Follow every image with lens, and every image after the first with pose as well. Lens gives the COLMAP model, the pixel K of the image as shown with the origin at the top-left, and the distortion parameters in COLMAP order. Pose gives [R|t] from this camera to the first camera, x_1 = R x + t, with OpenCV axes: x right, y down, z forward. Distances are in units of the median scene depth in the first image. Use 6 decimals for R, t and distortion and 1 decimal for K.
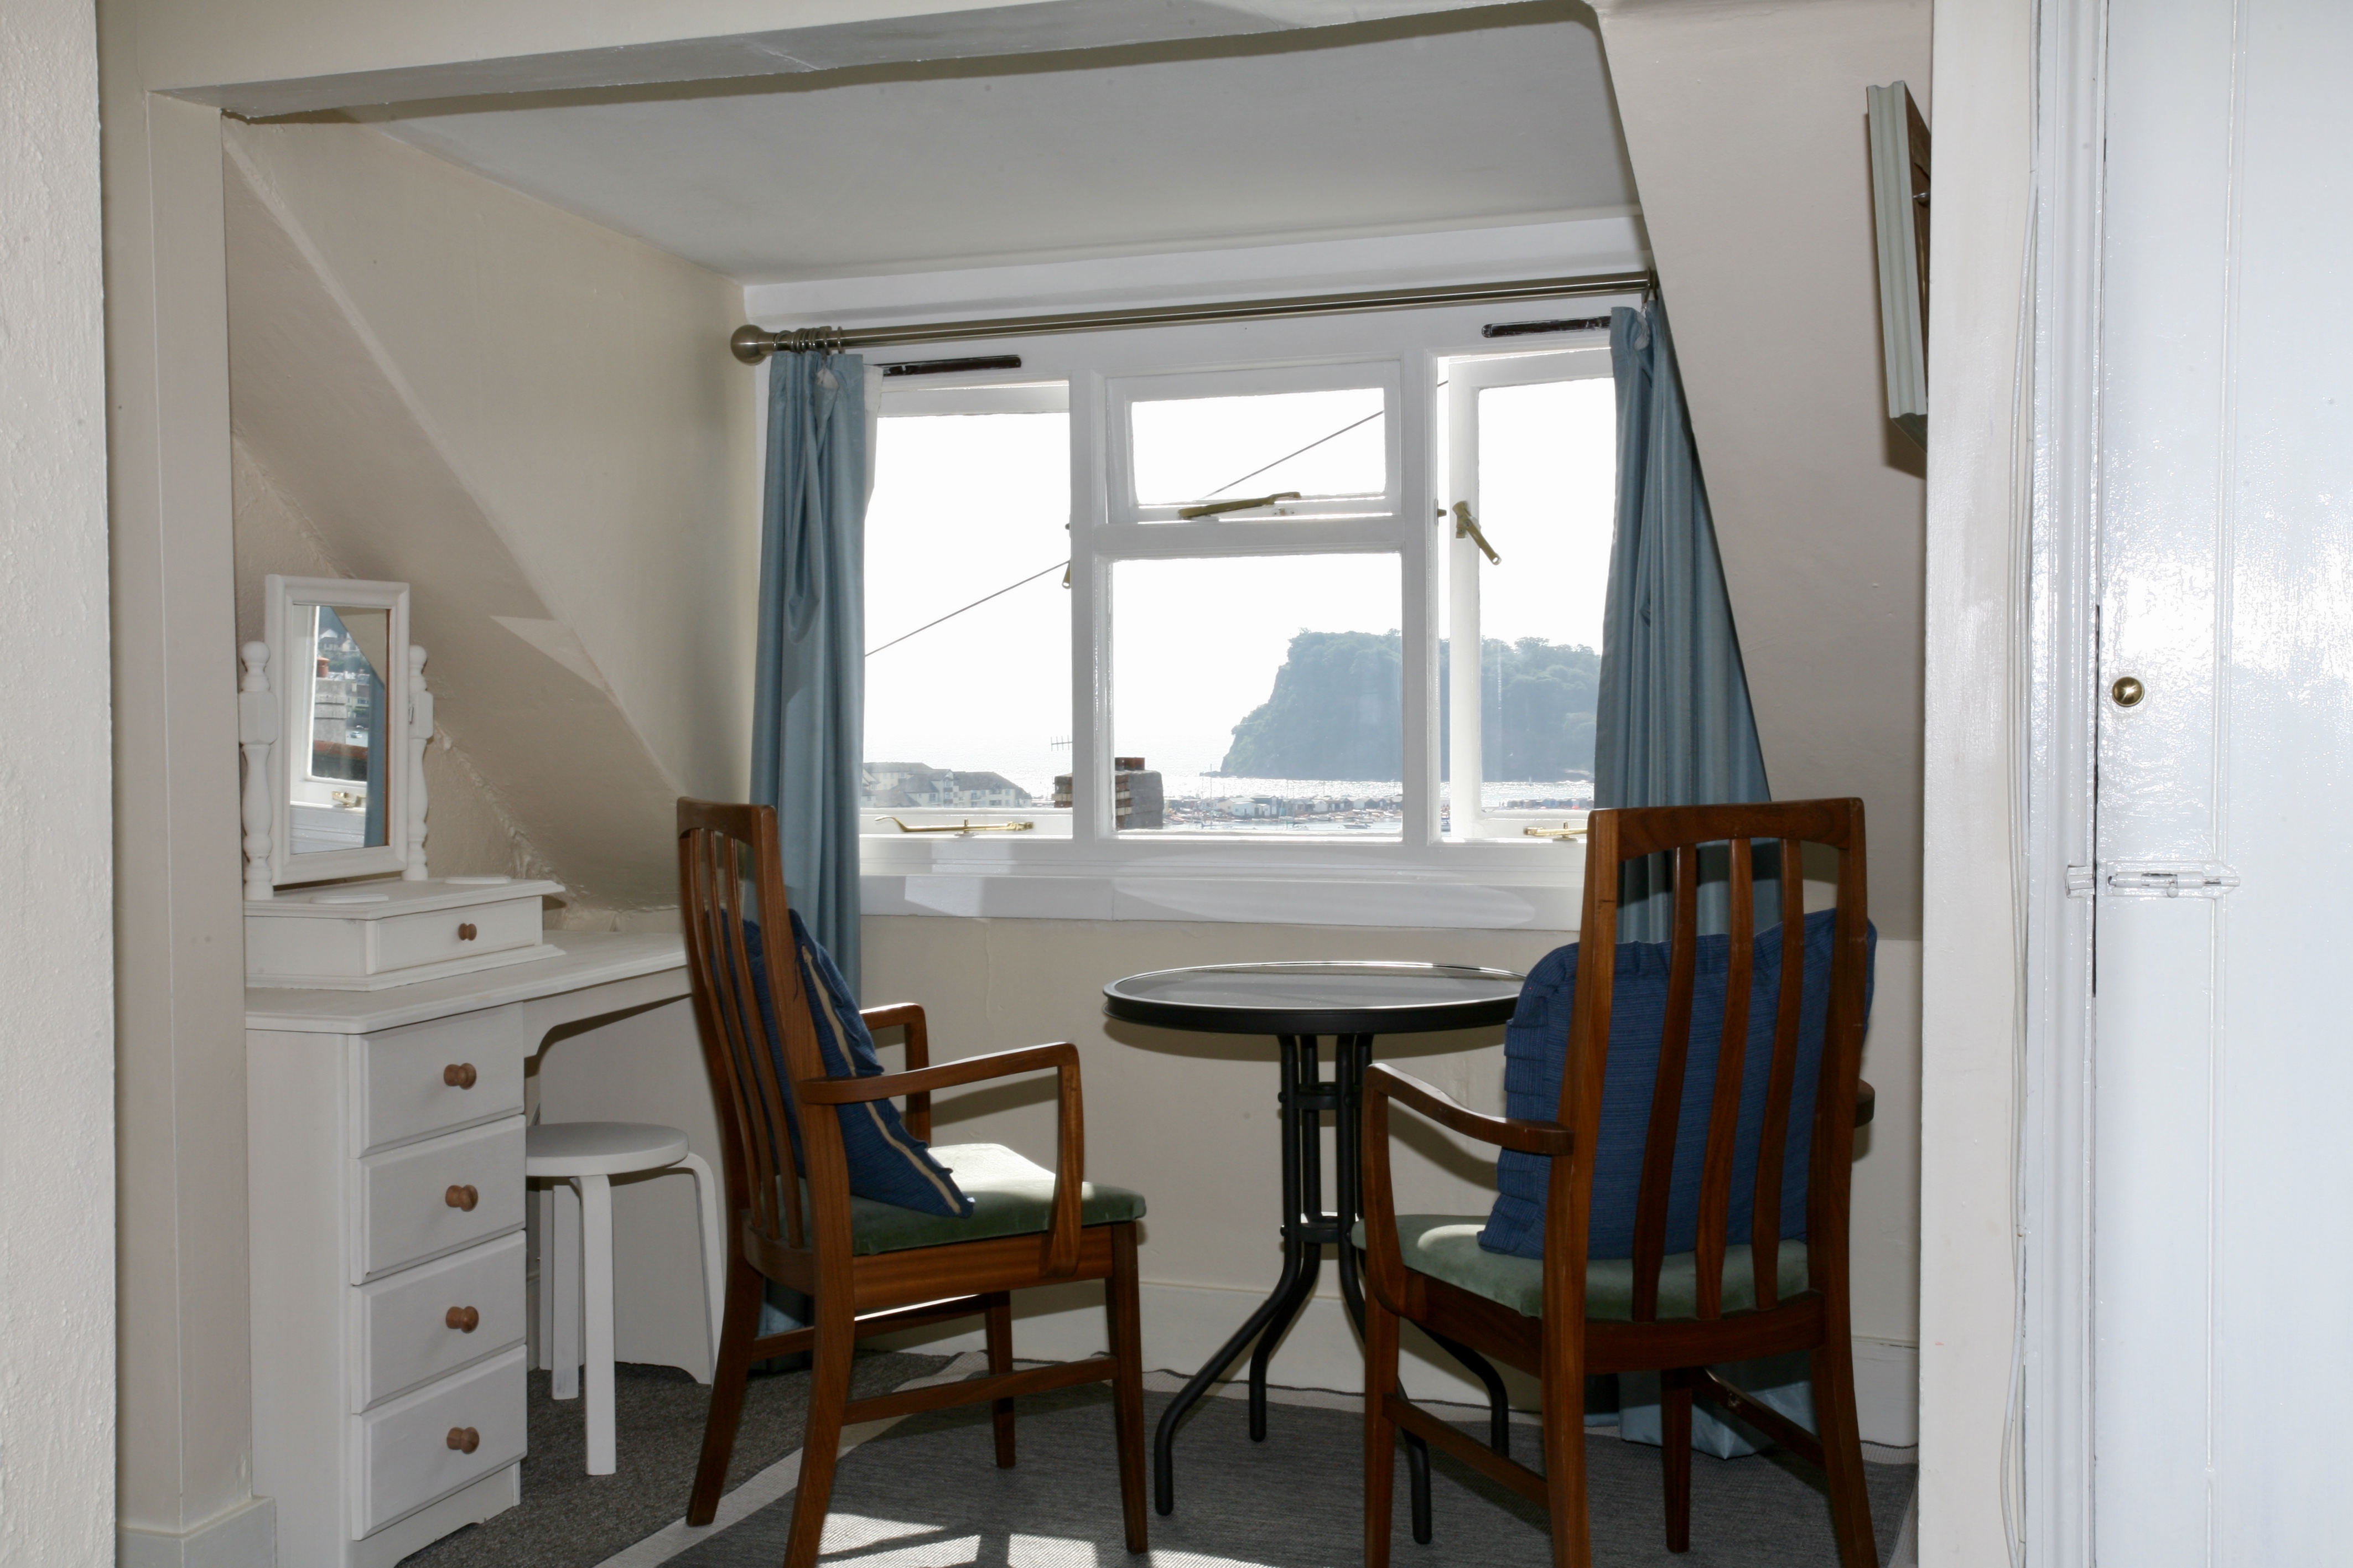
lens RADIAL K [[2663.1, 0, 1176.5], [0, 2663.1, 784.0], [0, 0, 1]] dist [-0.001560, -0.000077]
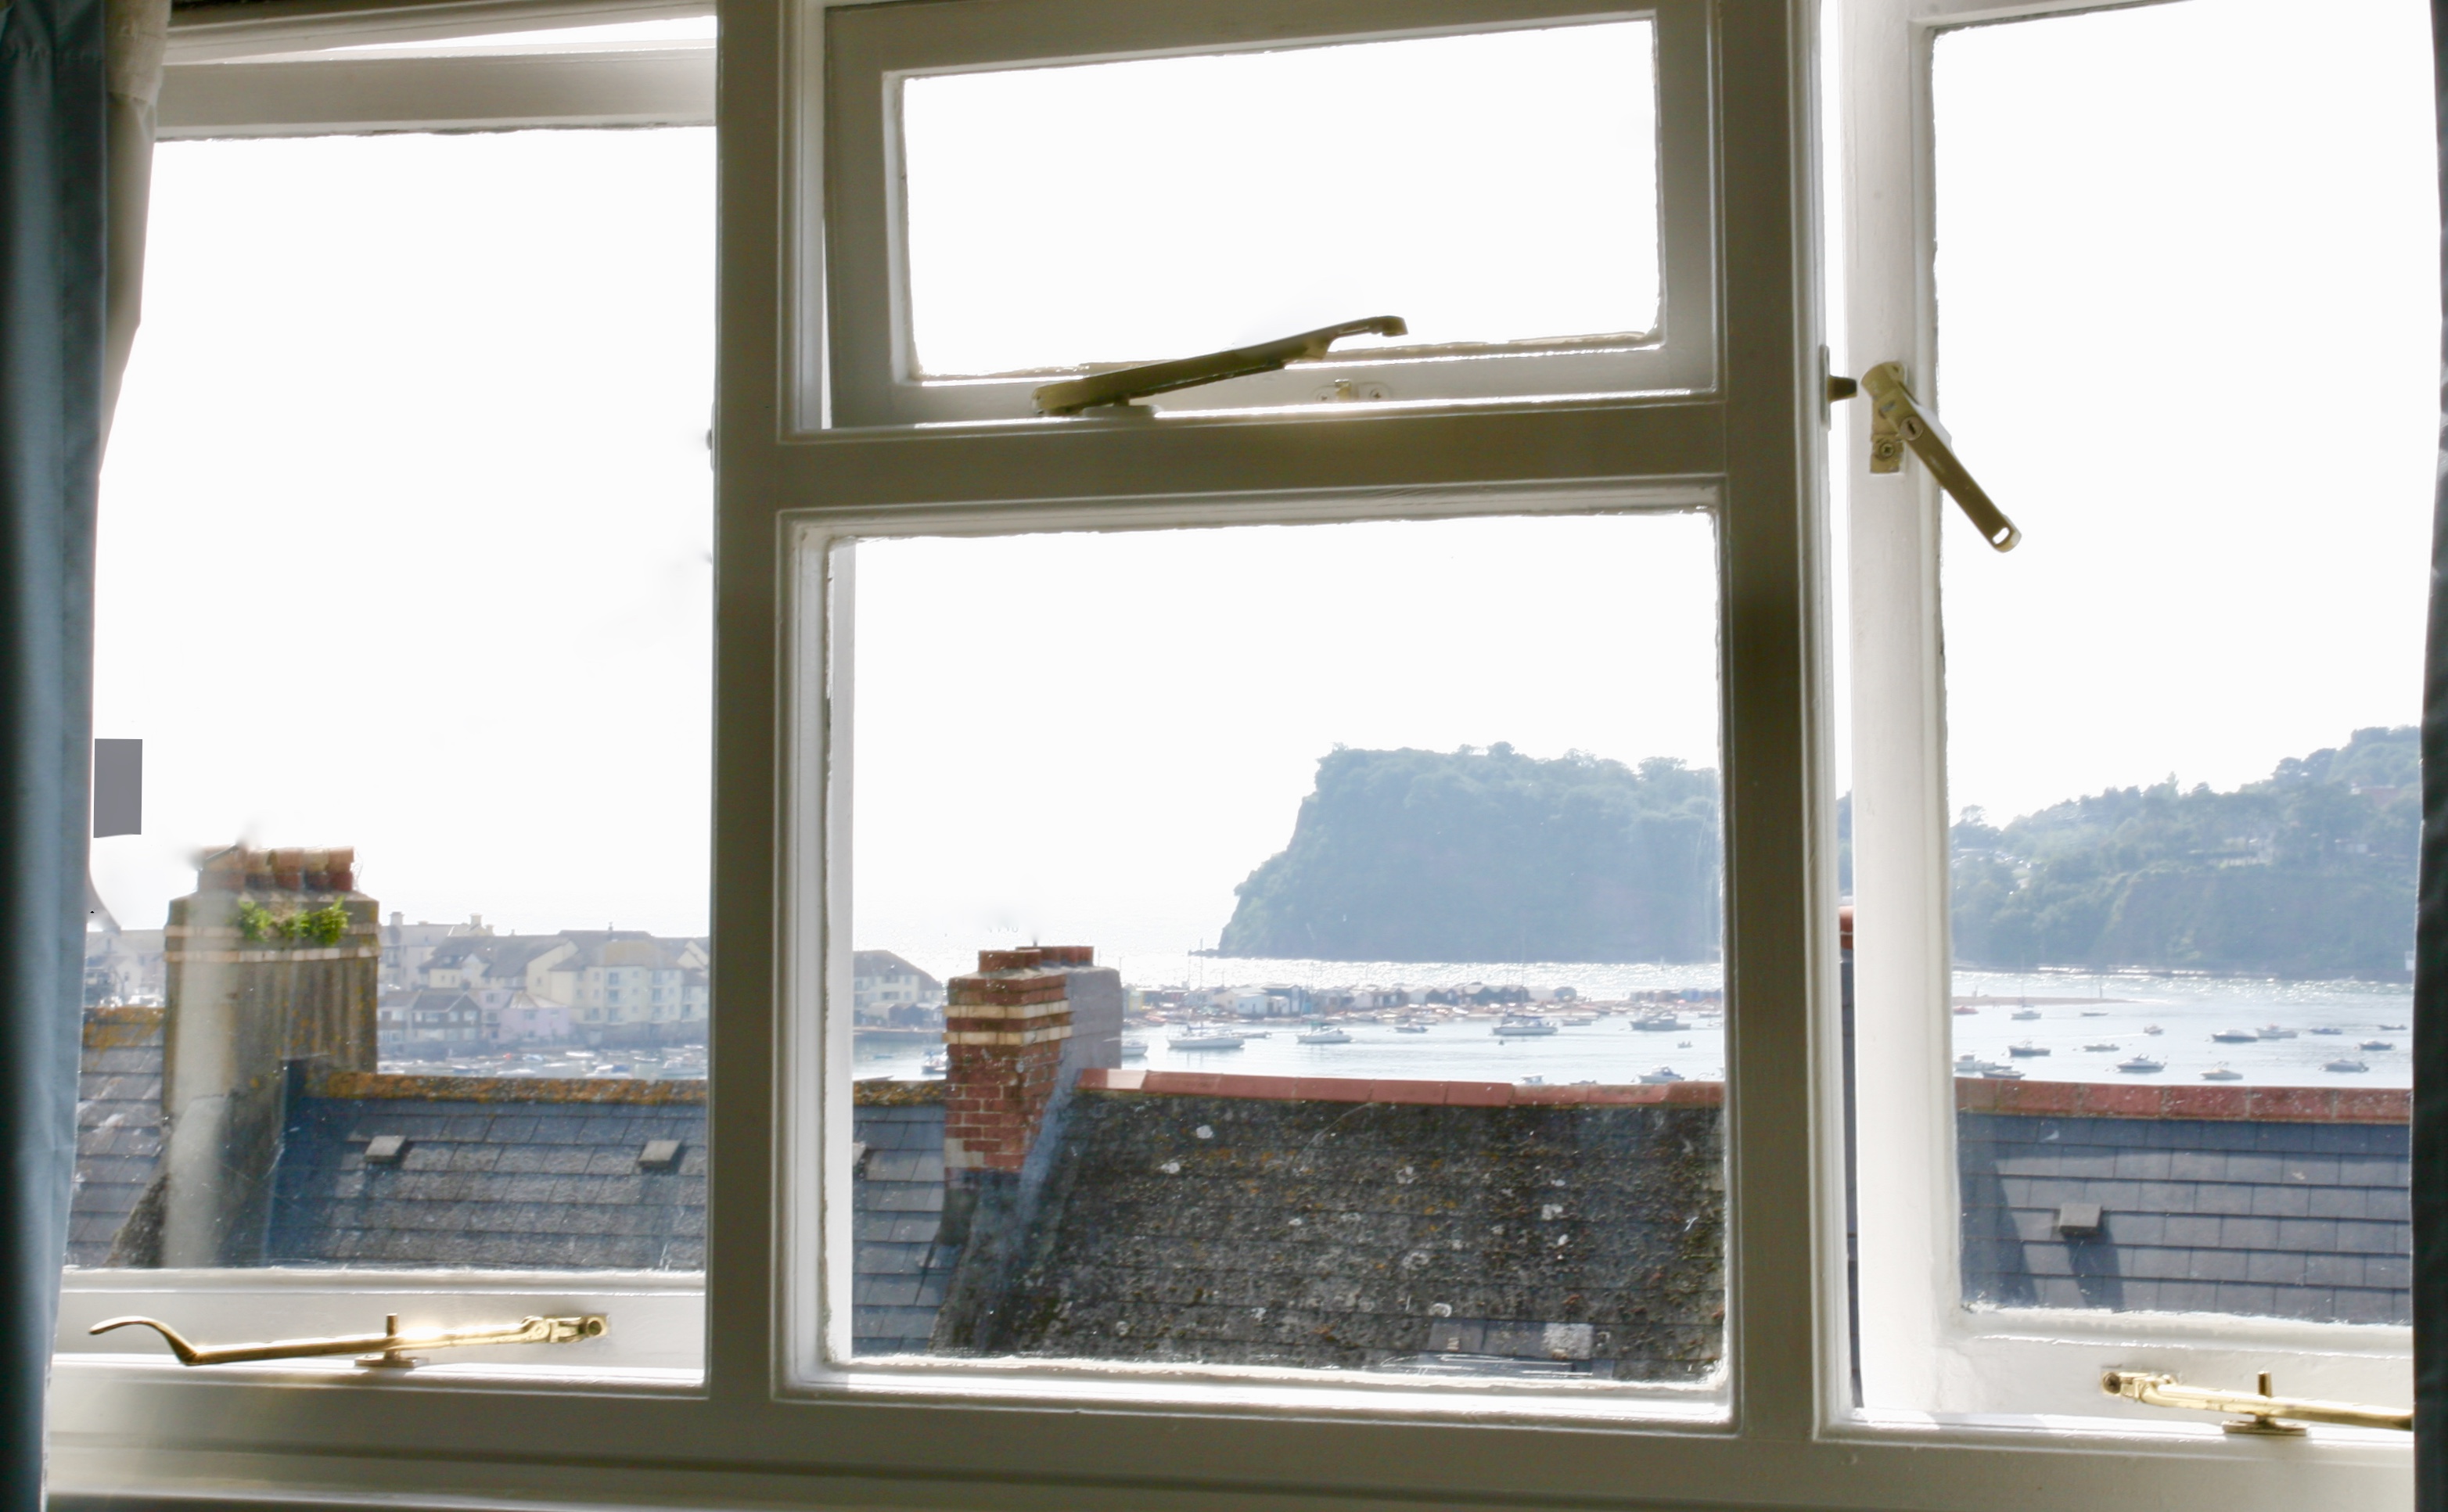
lens RADIAL K [[2885.4, 0, 1224.0], [0, 2885.4, 756.0], [0, 0, 1]] dist [-0.579798, -0.002843]
pose [[0.999898, 0.003453, 0.013829, 0.007635], [-0.002702, 0.998539, -0.053963, -0.014697], [-0.013995, 0.053920, 0.998447, 0.253543]]
